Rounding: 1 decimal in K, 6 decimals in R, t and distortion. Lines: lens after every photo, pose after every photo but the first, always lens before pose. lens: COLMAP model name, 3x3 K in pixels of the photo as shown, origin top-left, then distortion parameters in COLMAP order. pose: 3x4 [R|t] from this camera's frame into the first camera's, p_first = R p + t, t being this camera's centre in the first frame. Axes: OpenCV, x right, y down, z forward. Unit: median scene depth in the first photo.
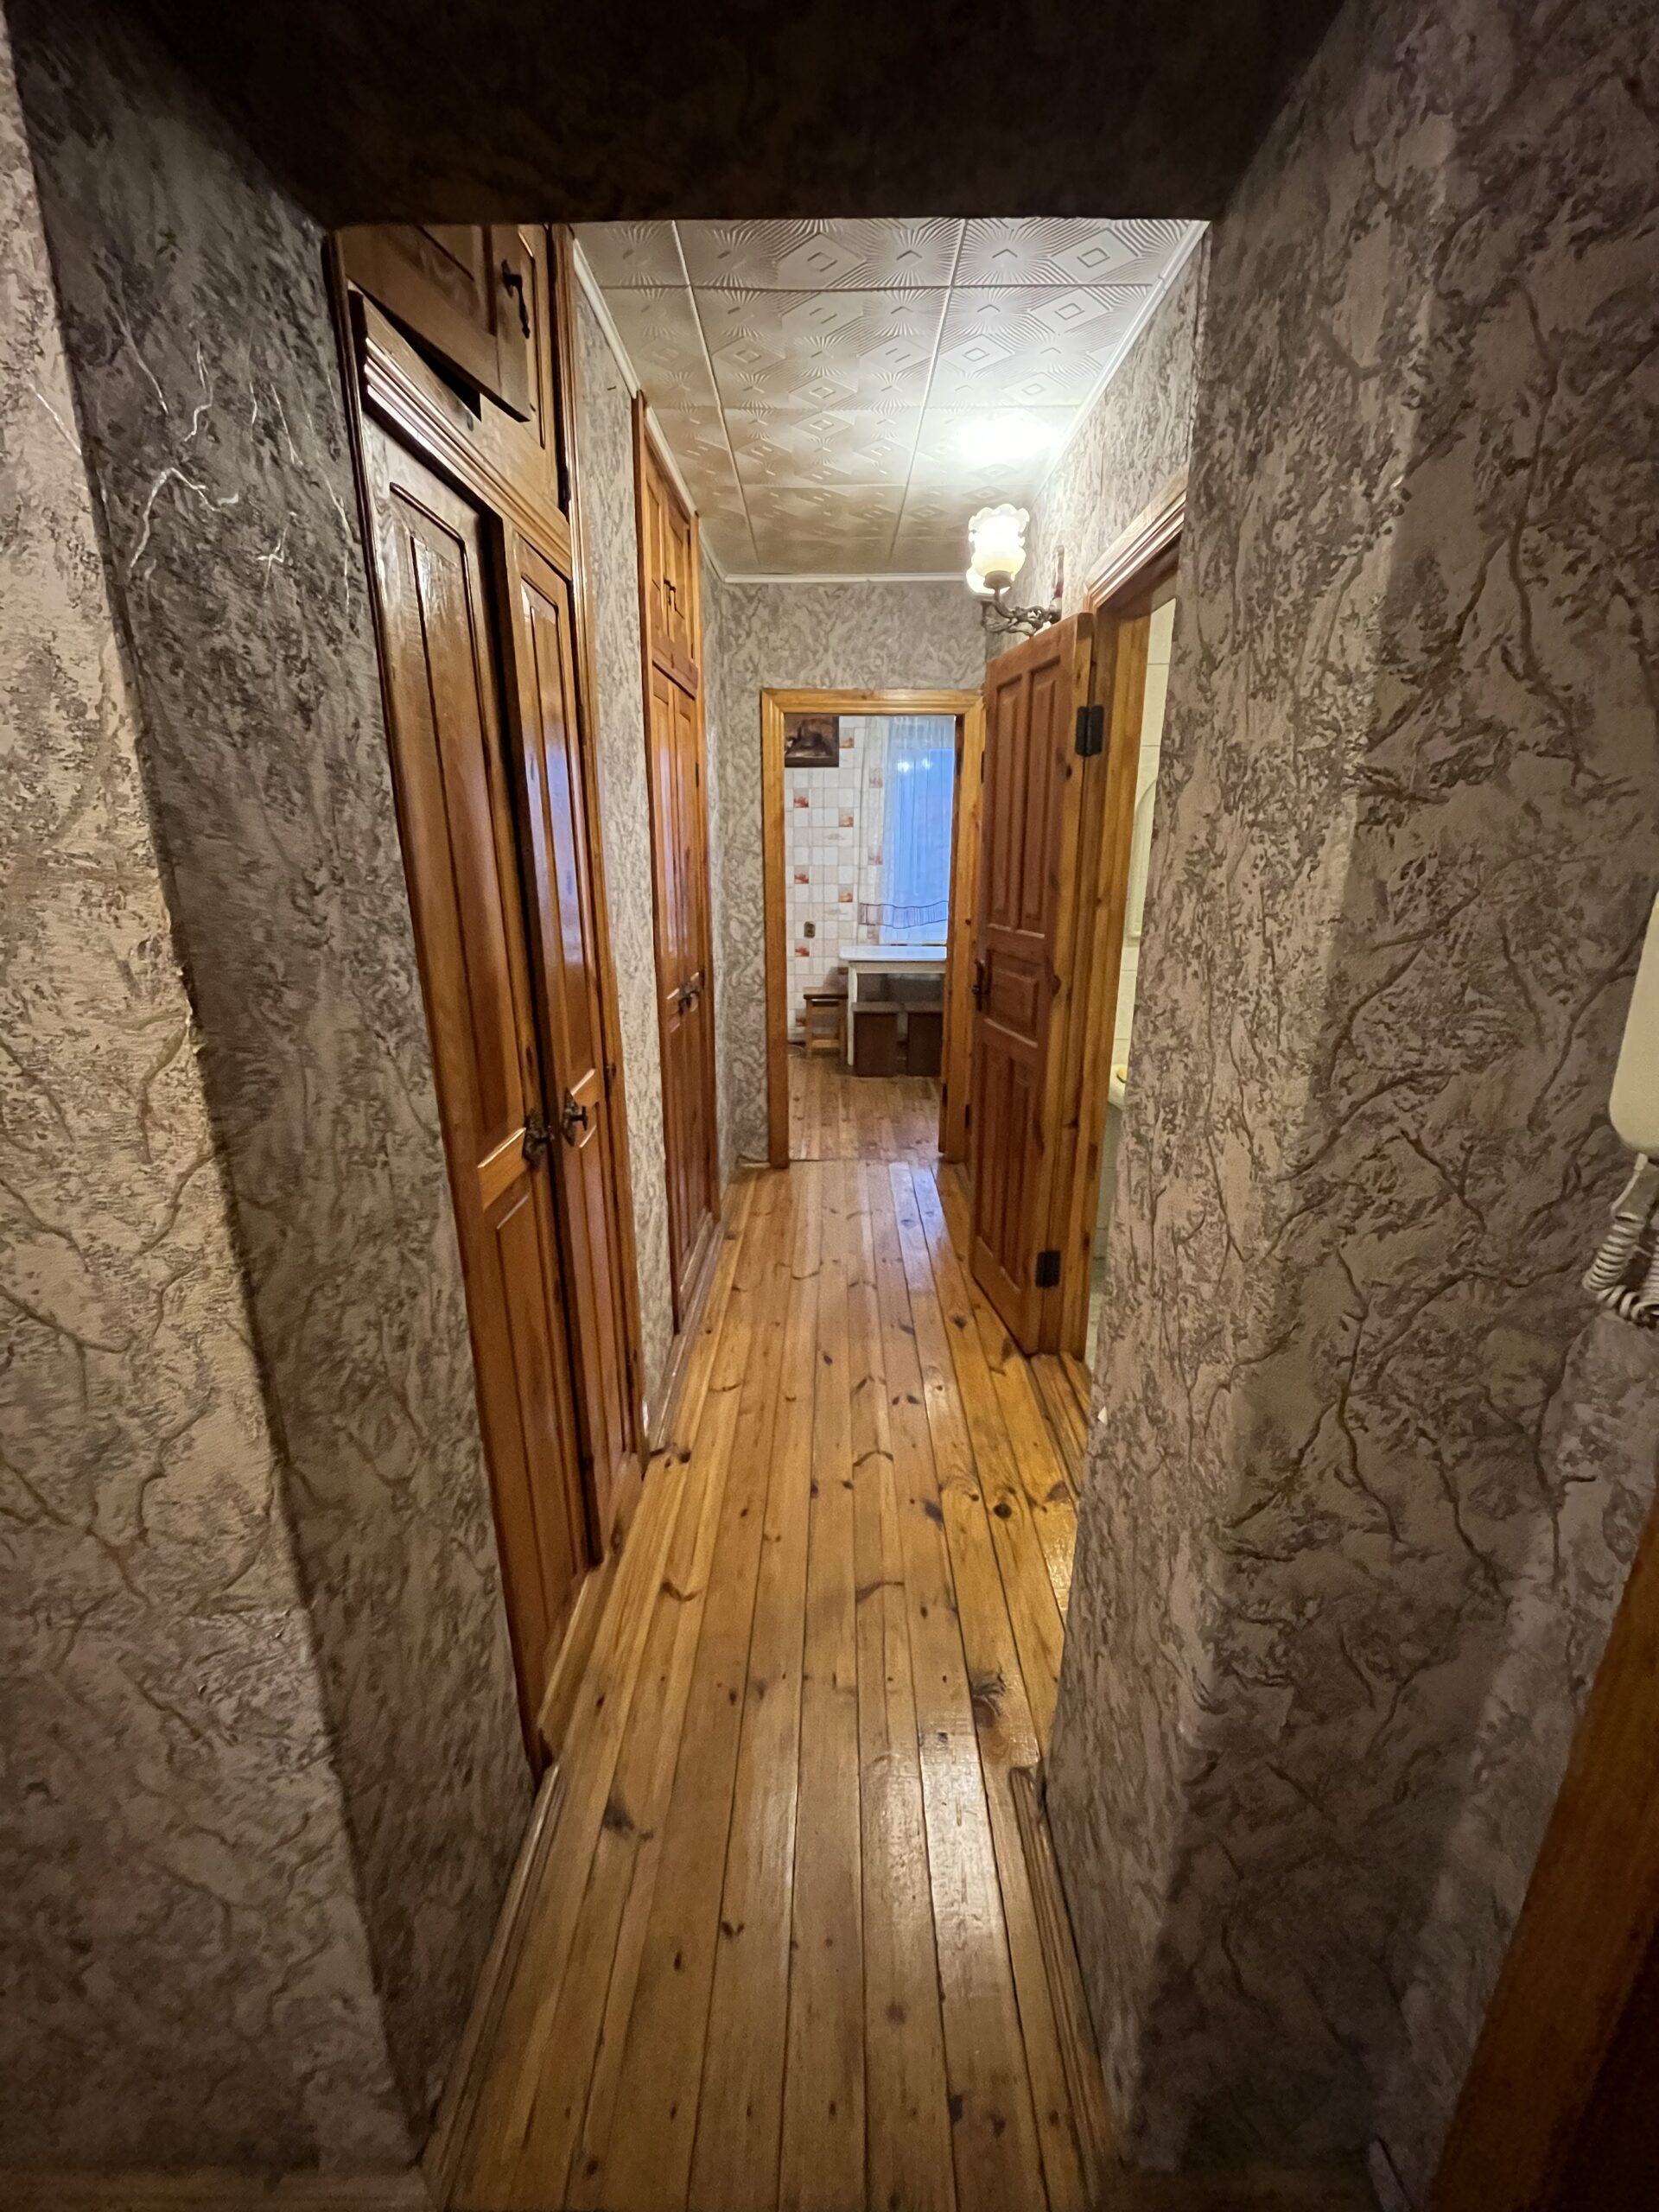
lens RADIAL K [[887.1, 0, 824.3], [0, 887.1, 1105.9], [0, 0, 1]] dist [-0.004126, -0.000648]
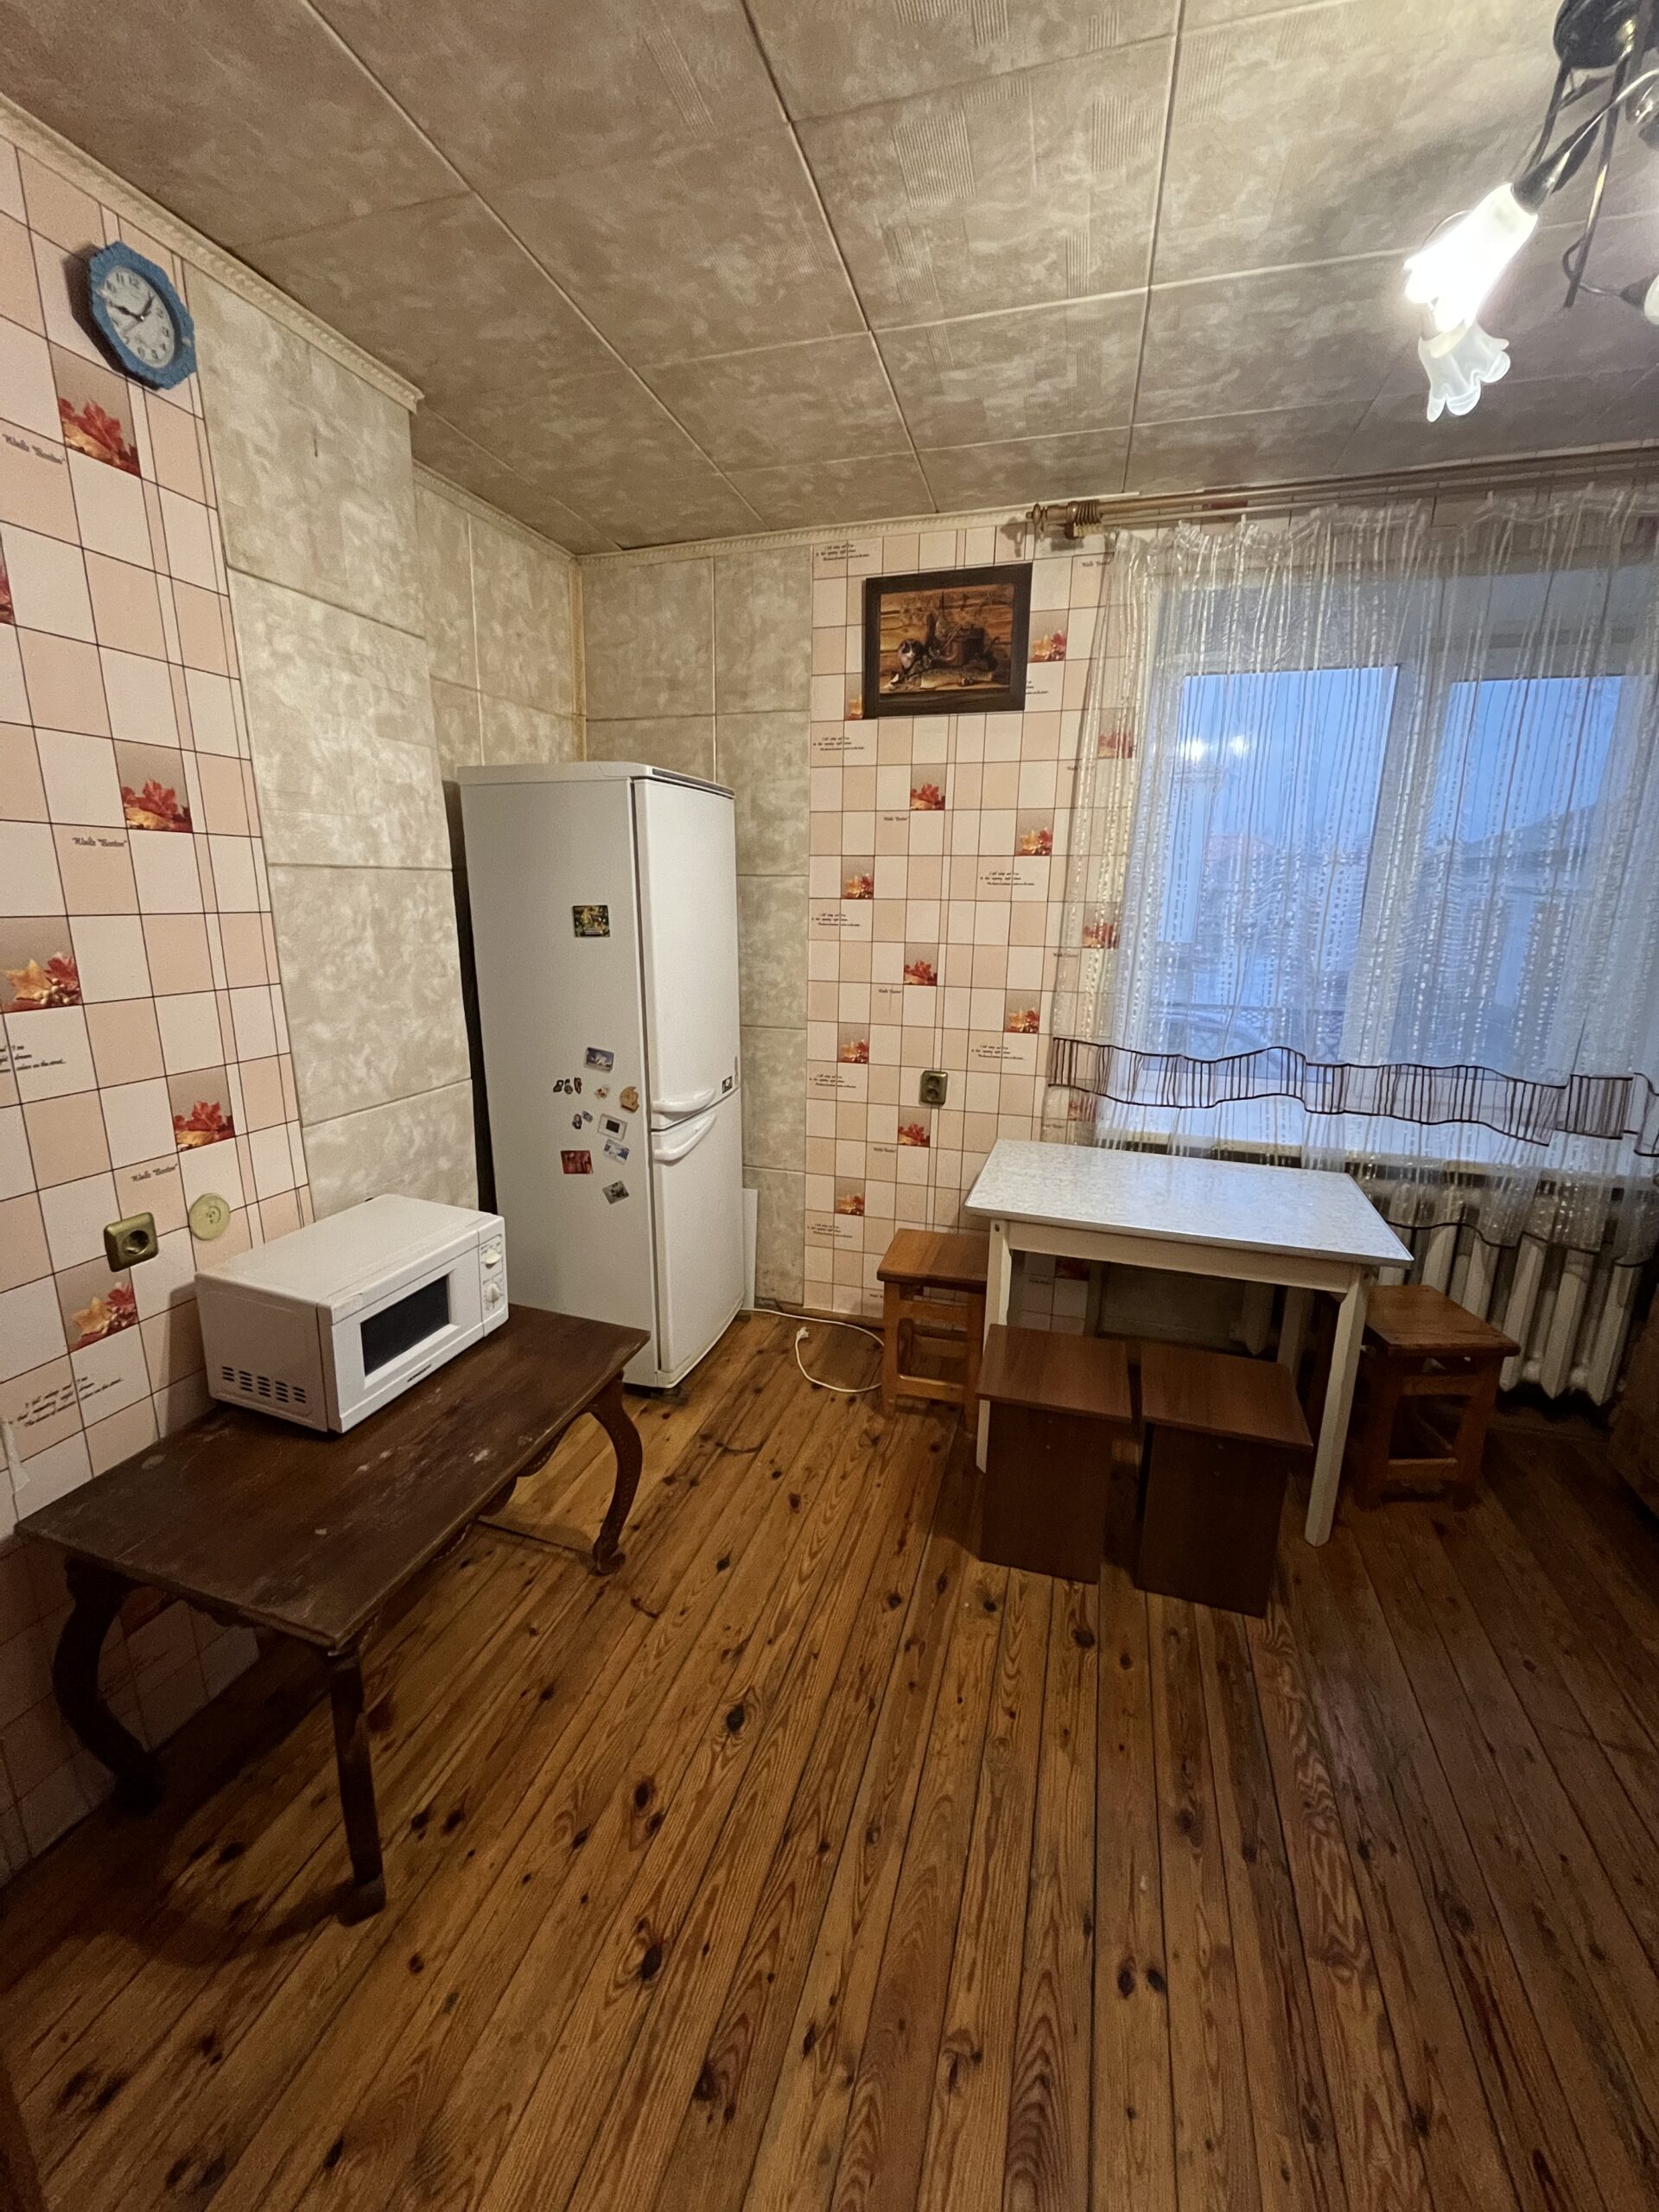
lens RADIAL K [[887.1, 0, 824.3], [0, 887.1, 1105.9], [0, 0, 1]] dist [-0.004126, -0.000648]
pose [[0.957664, 0.081132, -0.276220, 0.055424], [-0.094313, 0.994936, -0.034752, -0.176168], [0.272002, 0.059332, 0.960466, 0.587830]]
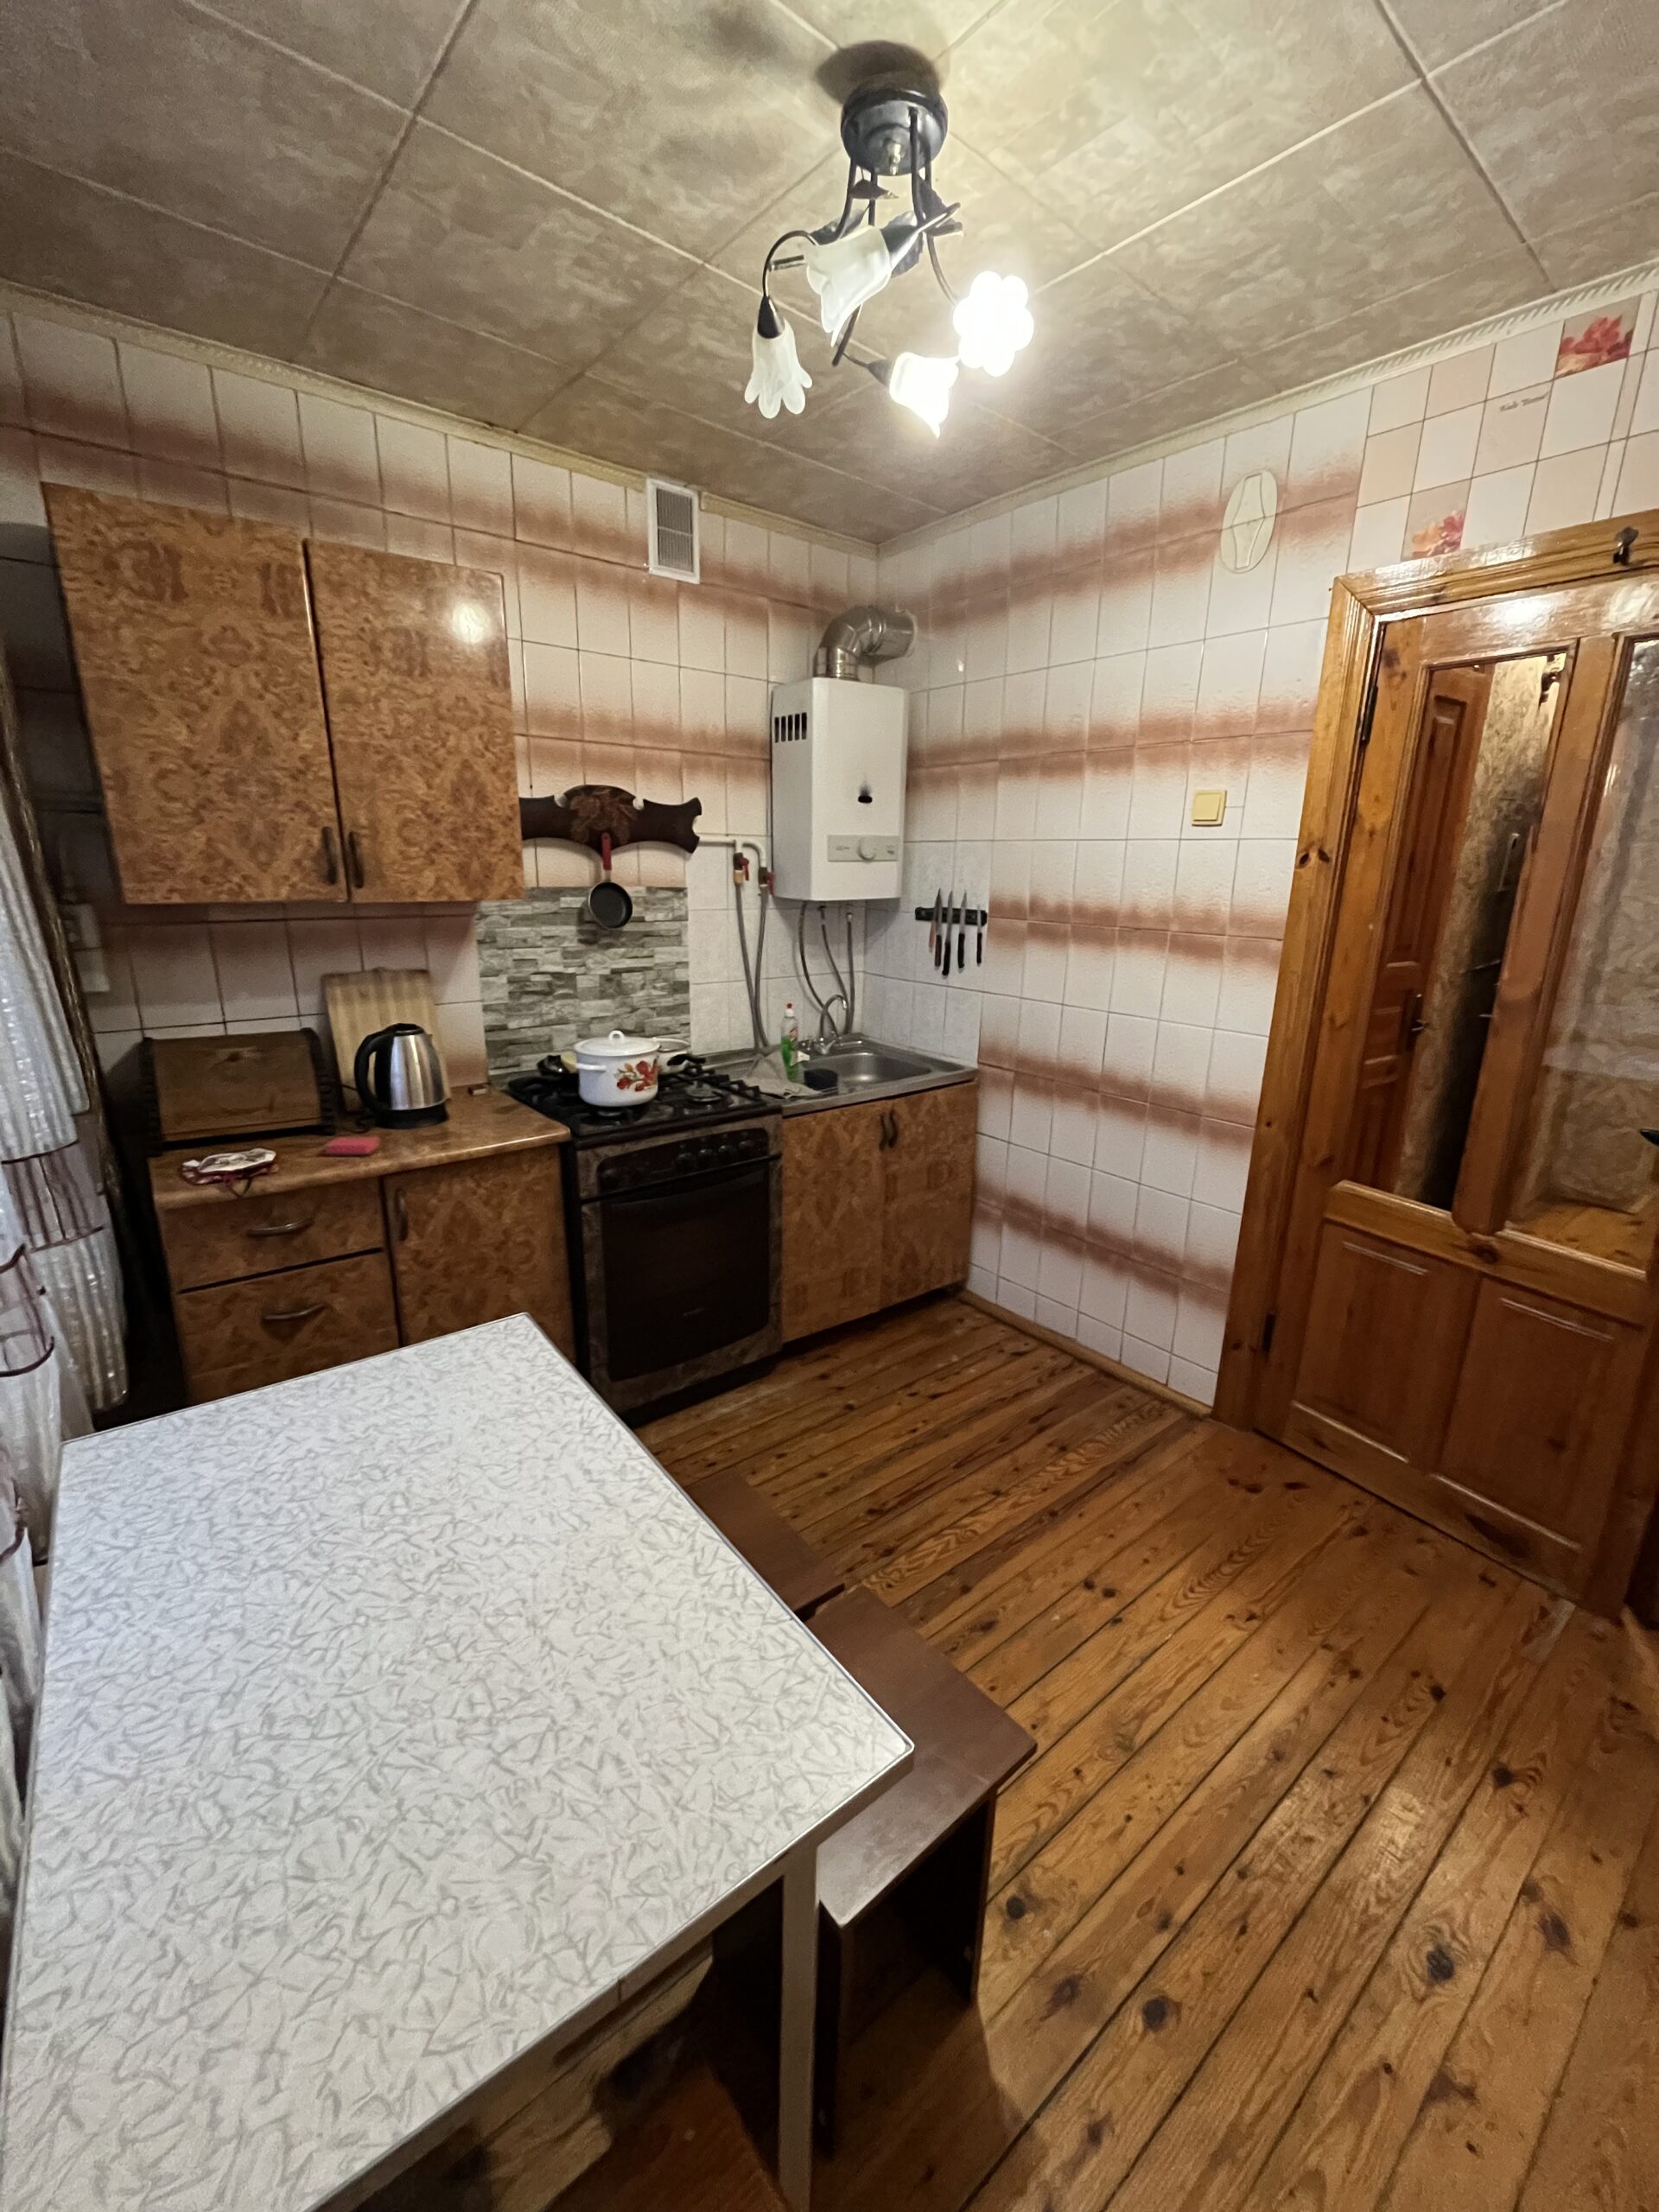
lens RADIAL K [[908.8, 0, 829.5], [0, 908.8, 1106.0], [0, 0, 1]] dist [0.001085, -0.000784]
pose [[-0.637143, -0.209243, 0.741799, -0.055682], [0.207624, 0.880270, 0.426634, -0.292434], [-0.742254, 0.425842, -0.517415, 0.983087]]
